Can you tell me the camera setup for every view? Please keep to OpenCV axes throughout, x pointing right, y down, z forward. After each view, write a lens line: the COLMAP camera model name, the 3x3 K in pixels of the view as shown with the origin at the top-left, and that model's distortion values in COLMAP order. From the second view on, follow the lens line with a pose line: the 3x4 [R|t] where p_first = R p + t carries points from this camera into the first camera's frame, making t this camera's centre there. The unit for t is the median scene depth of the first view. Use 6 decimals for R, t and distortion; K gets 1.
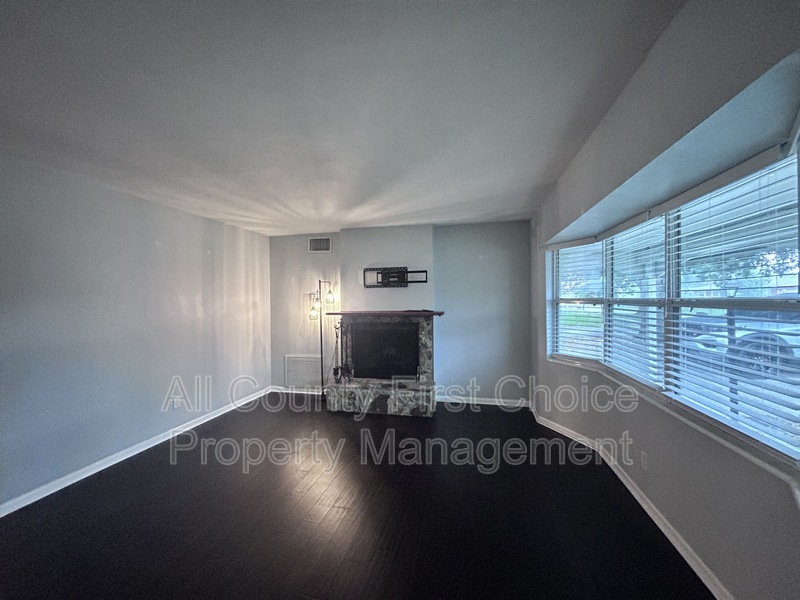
lens RADIAL K [[324.9, 0, 400.0], [0, 324.9, 300.0], [0, 0, 1]] dist [0.002261, 0.000350]
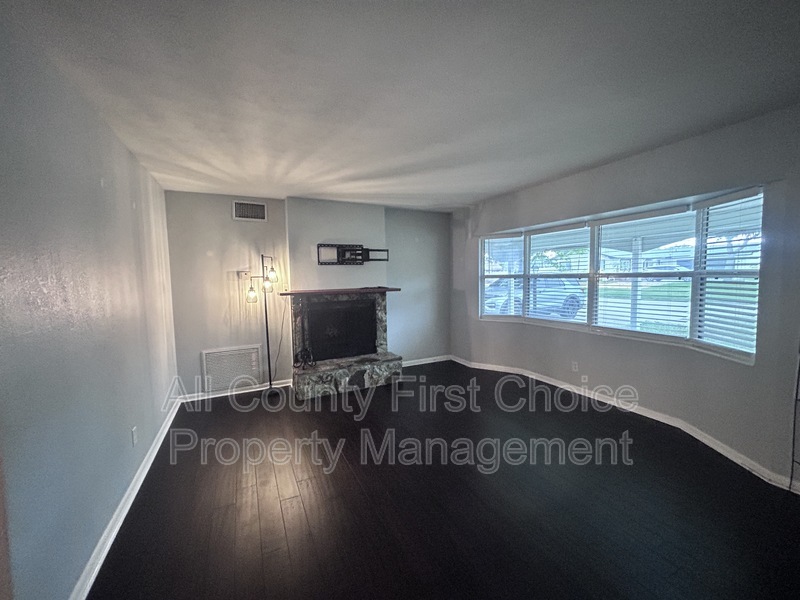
lens RADIAL K [[324.9, 0, 400.0], [0, 324.9, 300.0], [0, 0, 1]] dist [0.002261, 0.000350]
pose [[0.772645, -0.049714, 0.632889, -0.542509], [0.013116, 0.997966, 0.062379, 0.008271], [-0.634703, -0.039896, 0.771726, 0.135432]]
